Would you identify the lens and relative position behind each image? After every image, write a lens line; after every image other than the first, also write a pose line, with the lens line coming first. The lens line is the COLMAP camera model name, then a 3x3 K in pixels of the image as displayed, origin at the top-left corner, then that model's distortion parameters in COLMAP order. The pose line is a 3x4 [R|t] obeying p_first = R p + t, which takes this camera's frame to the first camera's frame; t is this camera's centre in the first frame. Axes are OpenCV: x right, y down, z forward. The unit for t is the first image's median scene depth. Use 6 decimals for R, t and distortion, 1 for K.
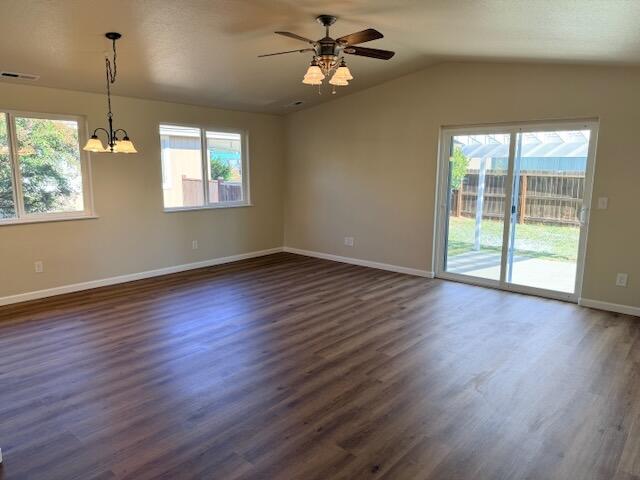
lens RADIAL K [[450.9, 0, 318.9], [0, 450.9, 244.2], [0, 0, 1]] dist [0.052735, -0.068447]
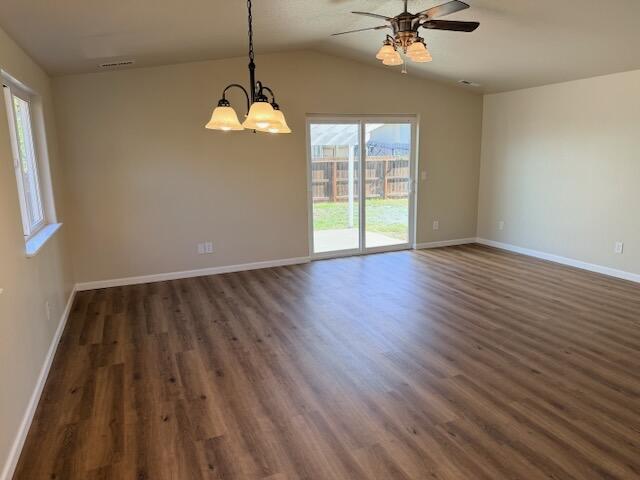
lens RADIAL K [[450.9, 0, 319.9], [0, 450.9, 243.6], [0, 0, 1]] dist [0.052735, -0.068447]
pose [[0.428668, -0.192161, 0.882790, -0.739292], [0.178430, 0.975880, 0.125782, -0.105650], [-0.885667, 0.103598, 0.452616, 0.588834]]
